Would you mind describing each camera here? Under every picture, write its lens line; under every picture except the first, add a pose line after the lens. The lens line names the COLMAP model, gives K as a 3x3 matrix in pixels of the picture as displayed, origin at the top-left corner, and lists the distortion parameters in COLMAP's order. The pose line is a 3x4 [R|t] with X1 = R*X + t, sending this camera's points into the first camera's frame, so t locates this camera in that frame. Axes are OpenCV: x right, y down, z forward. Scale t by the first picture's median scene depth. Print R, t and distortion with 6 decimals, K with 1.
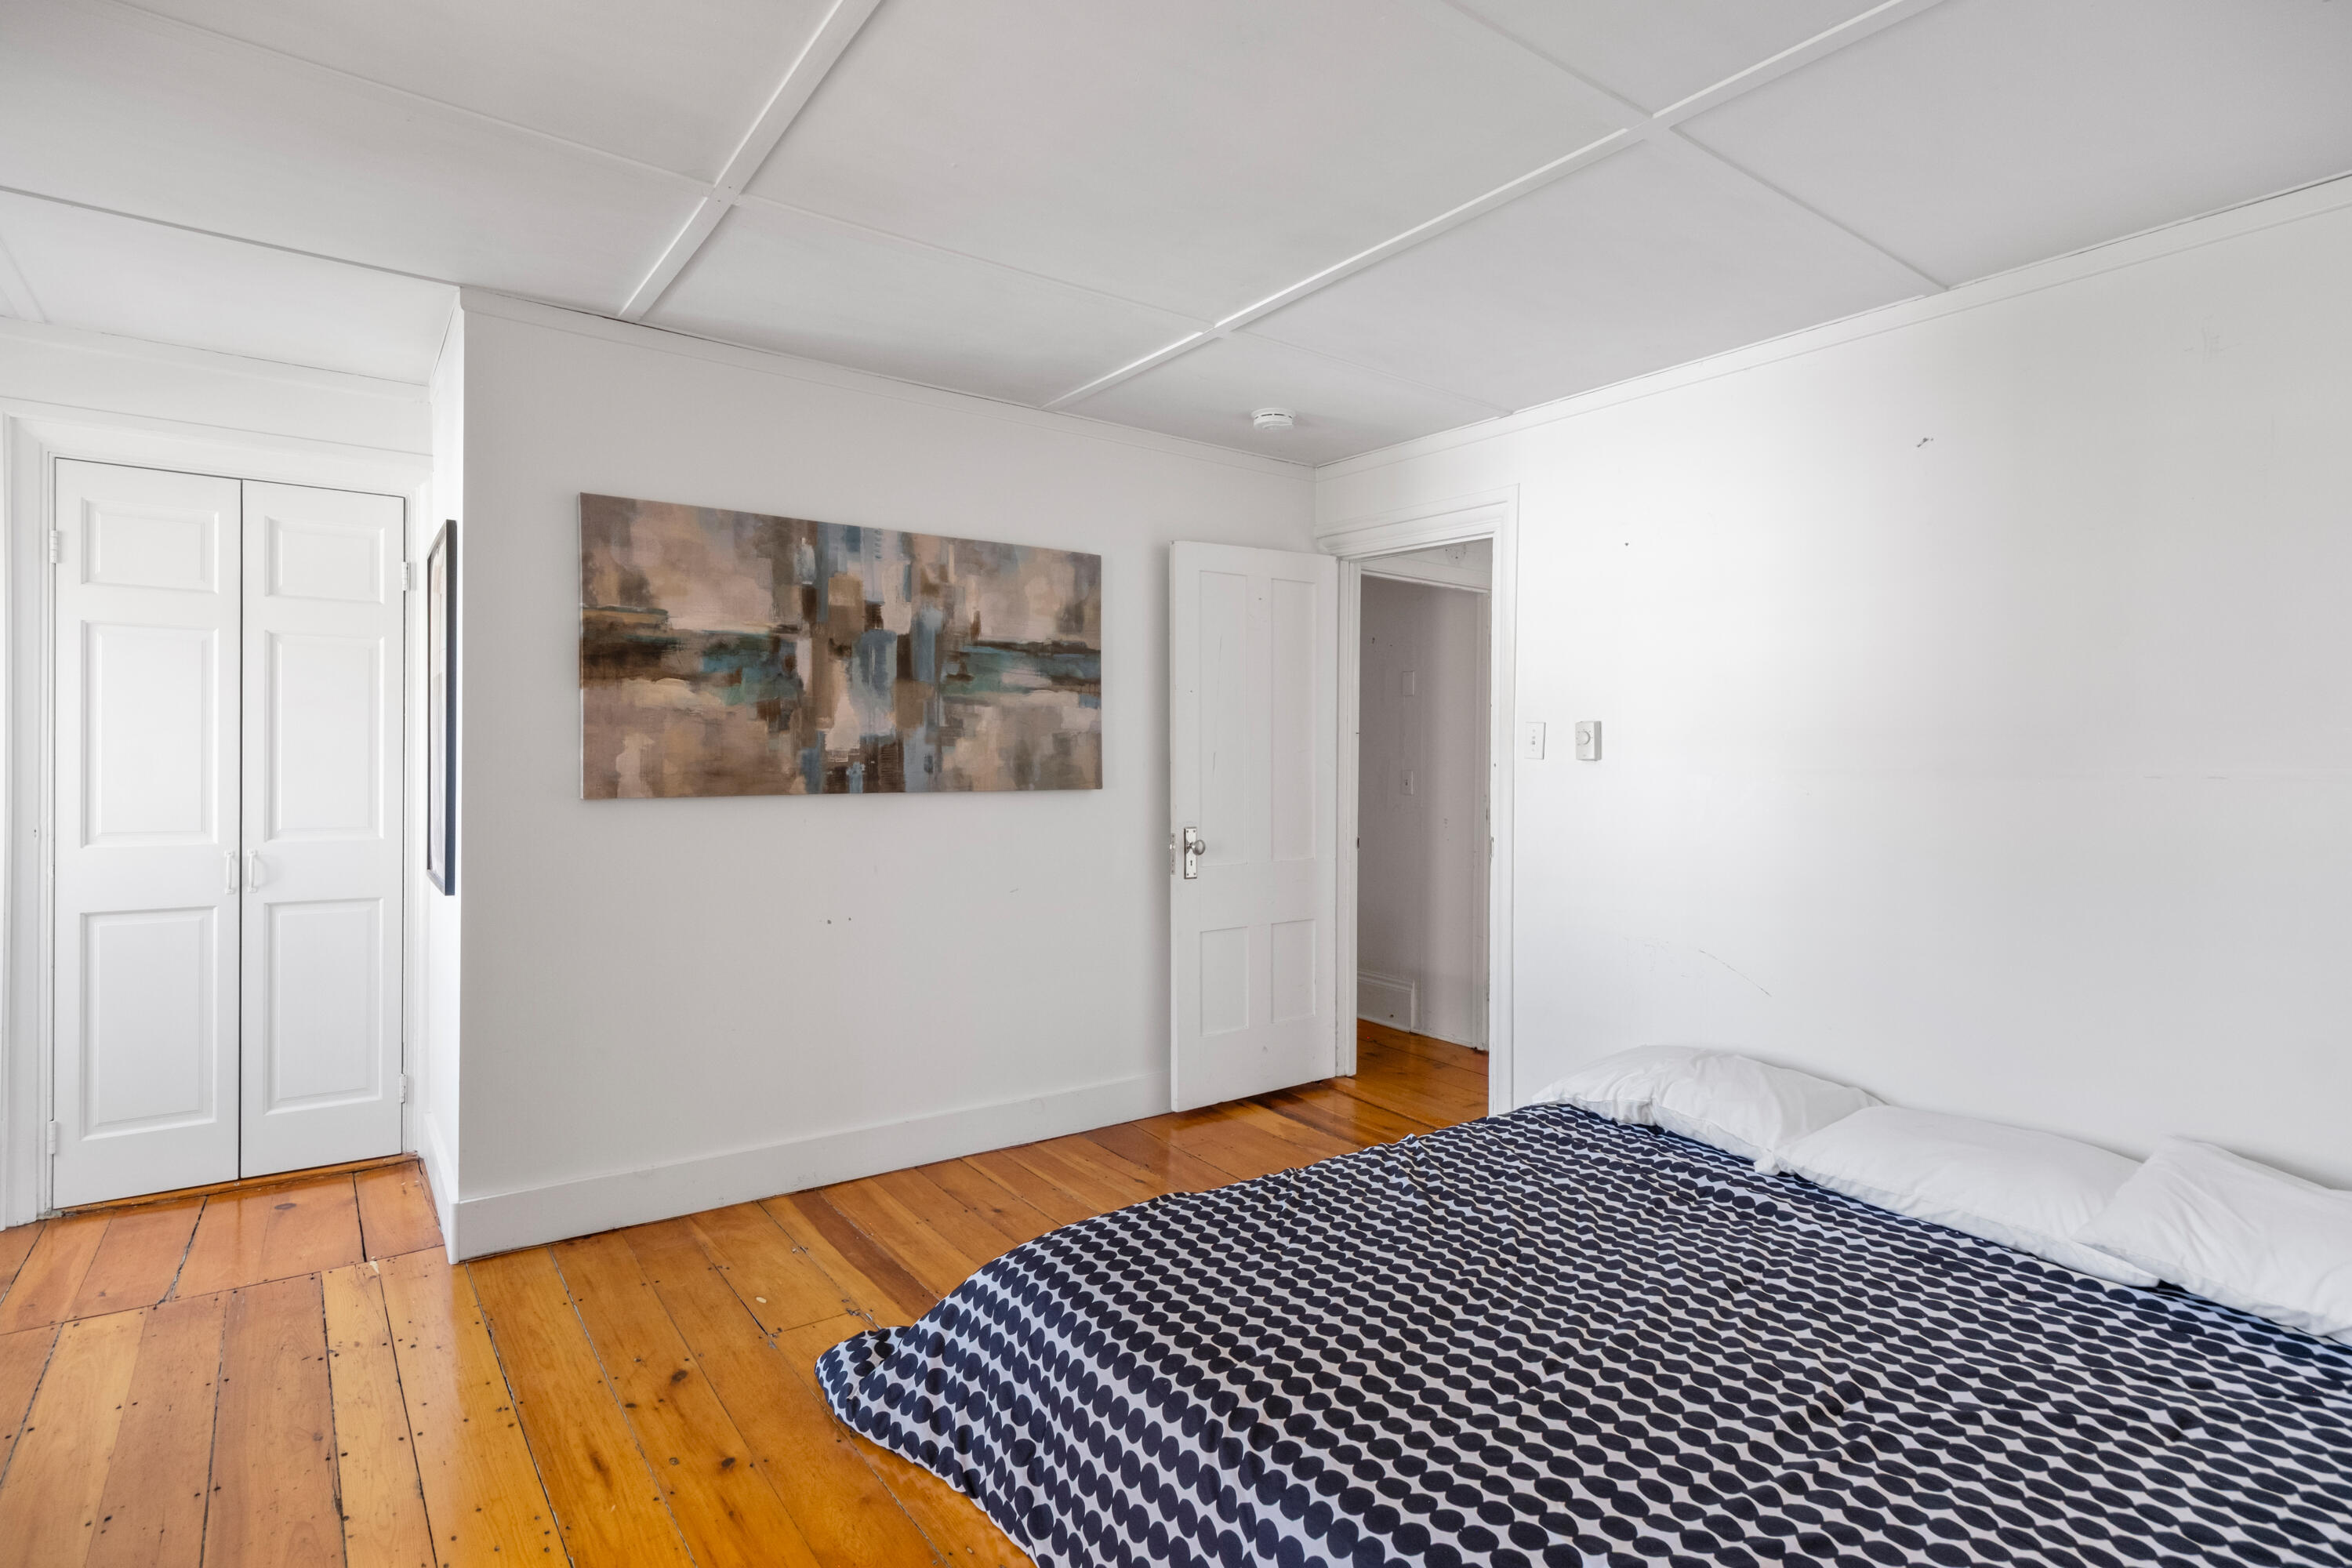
lens RADIAL K [[1149.3, 0, 1176.0], [0, 1149.3, 784.0], [0, 0, 1]] dist [0.002613, -0.000535]
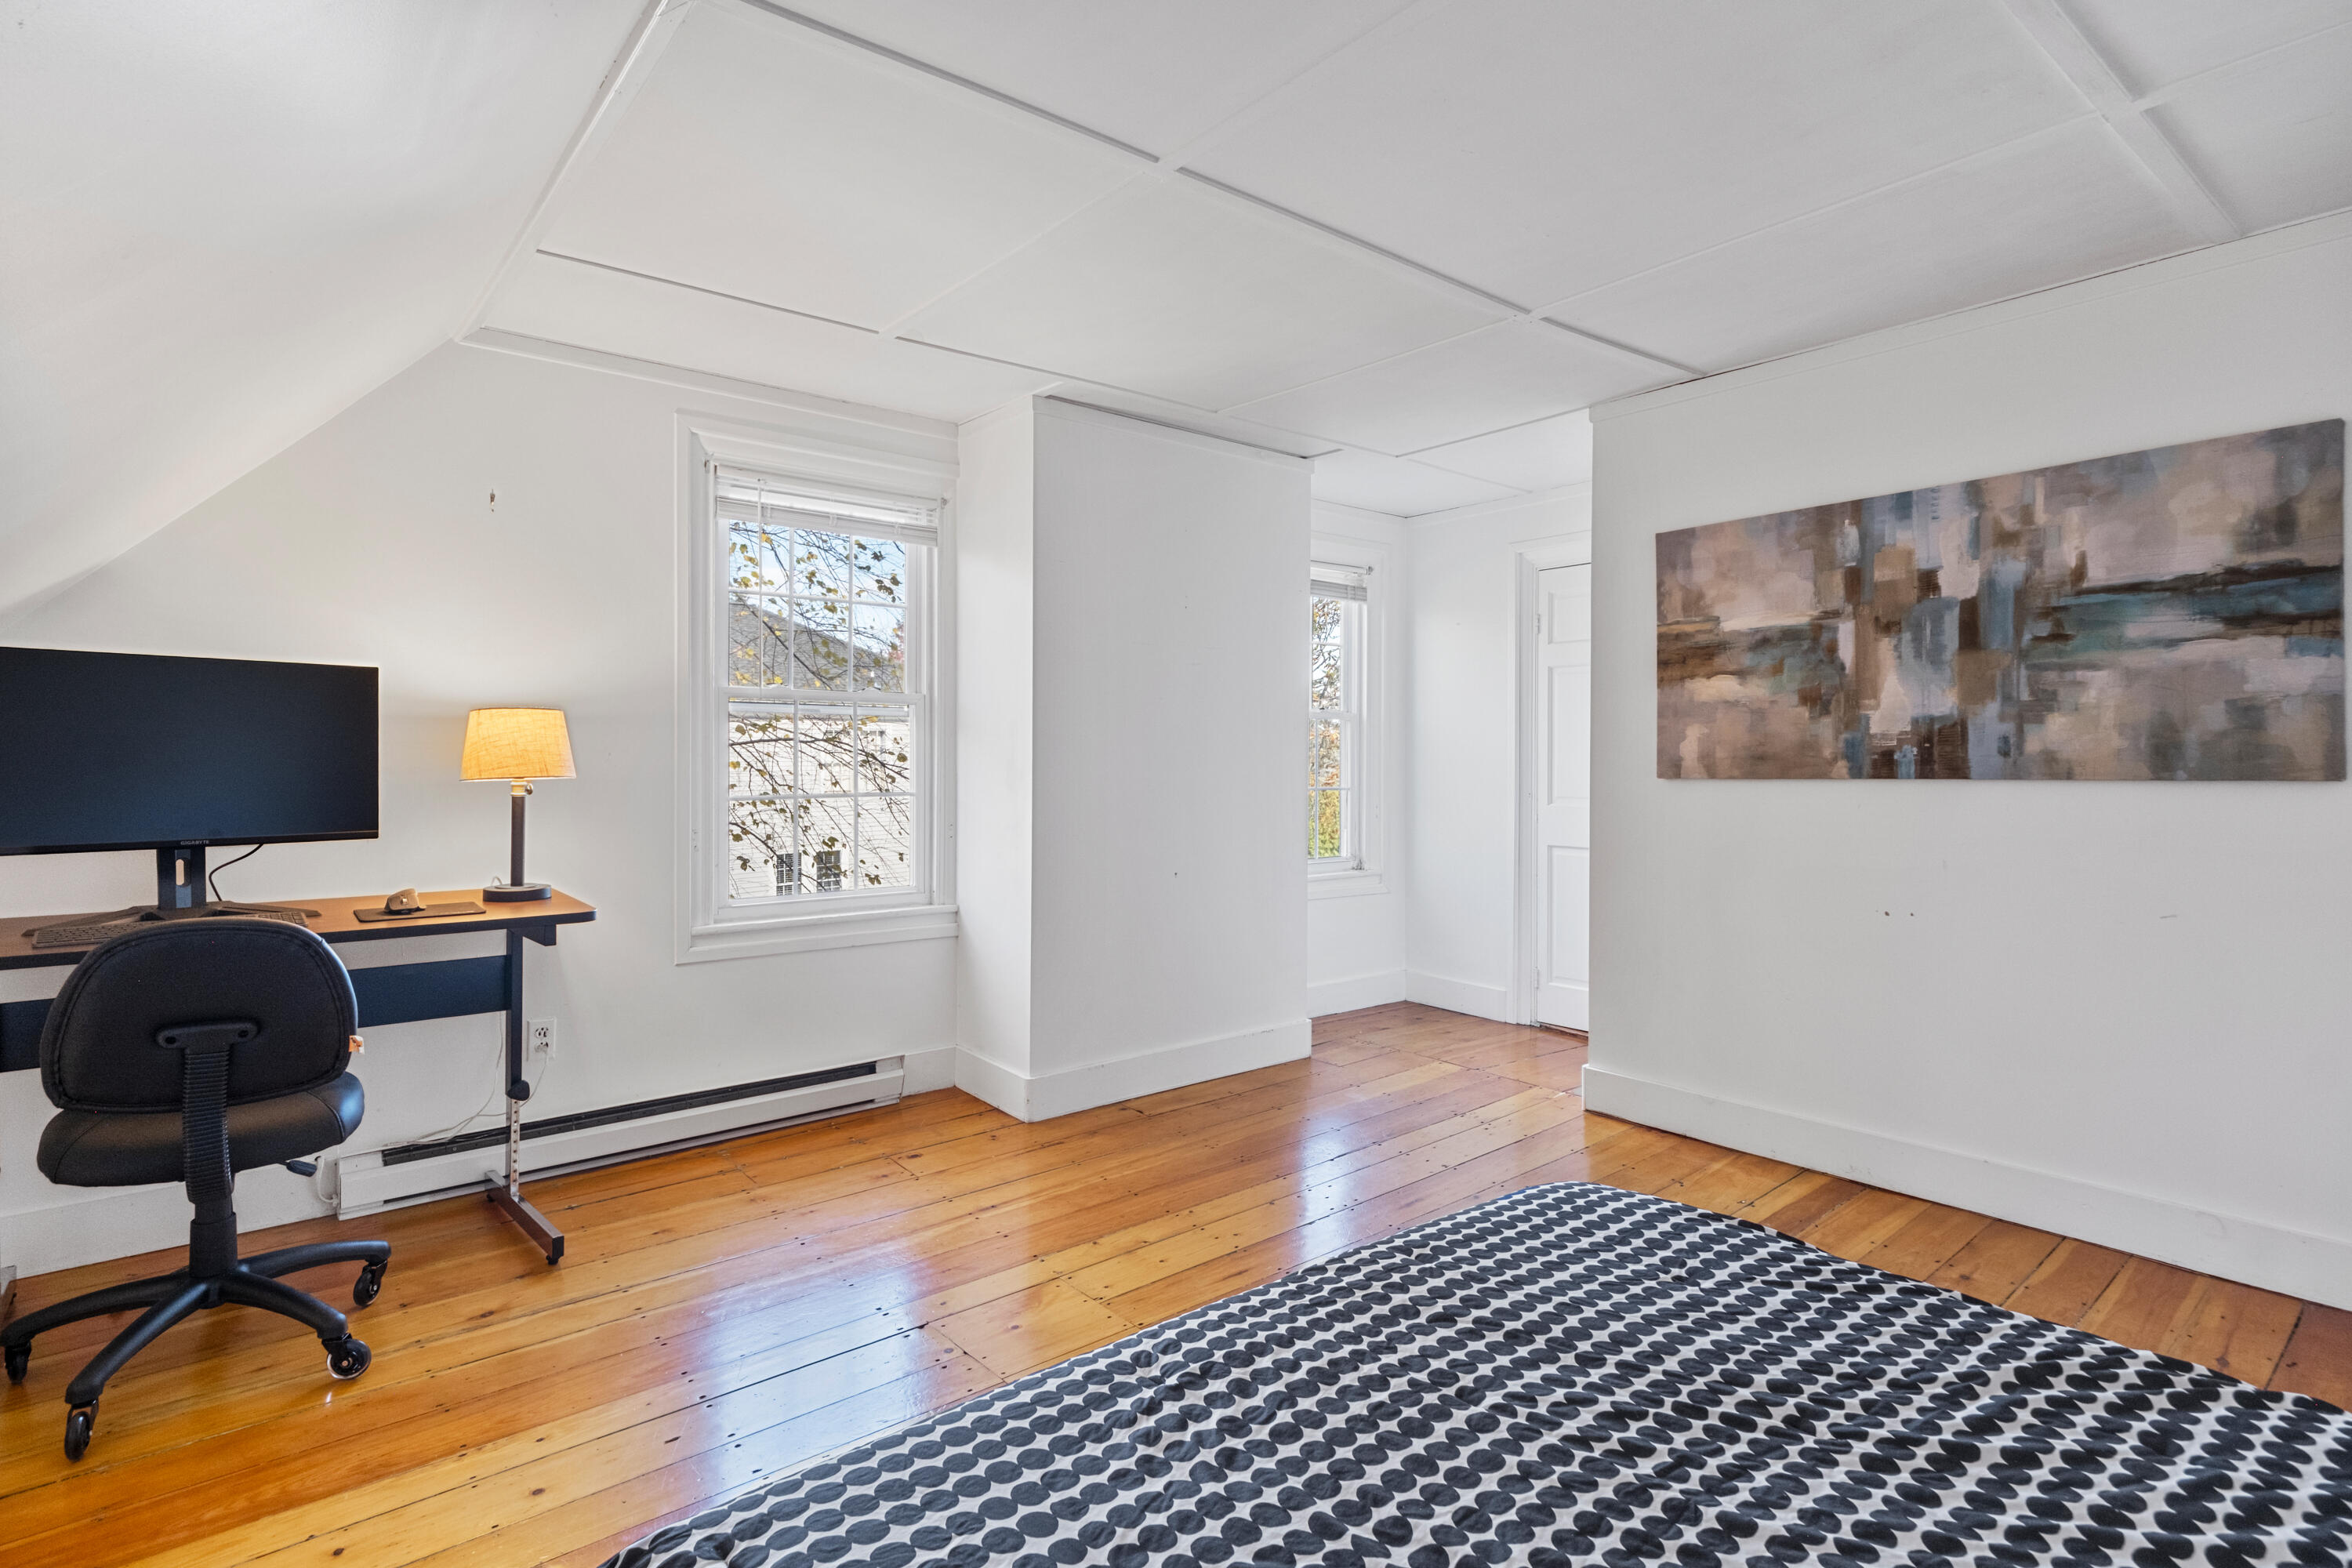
lens RADIAL K [[1149.3, 0, 1176.0], [0, 1149.3, 784.0], [0, 0, 1]] dist [0.002613, -0.000535]
pose [[0.057028, 0.017812, -0.998214, 0.617726], [-0.012578, 0.999774, 0.017121, 0.003854], [0.998293, 0.011580, 0.057239, 0.357627]]
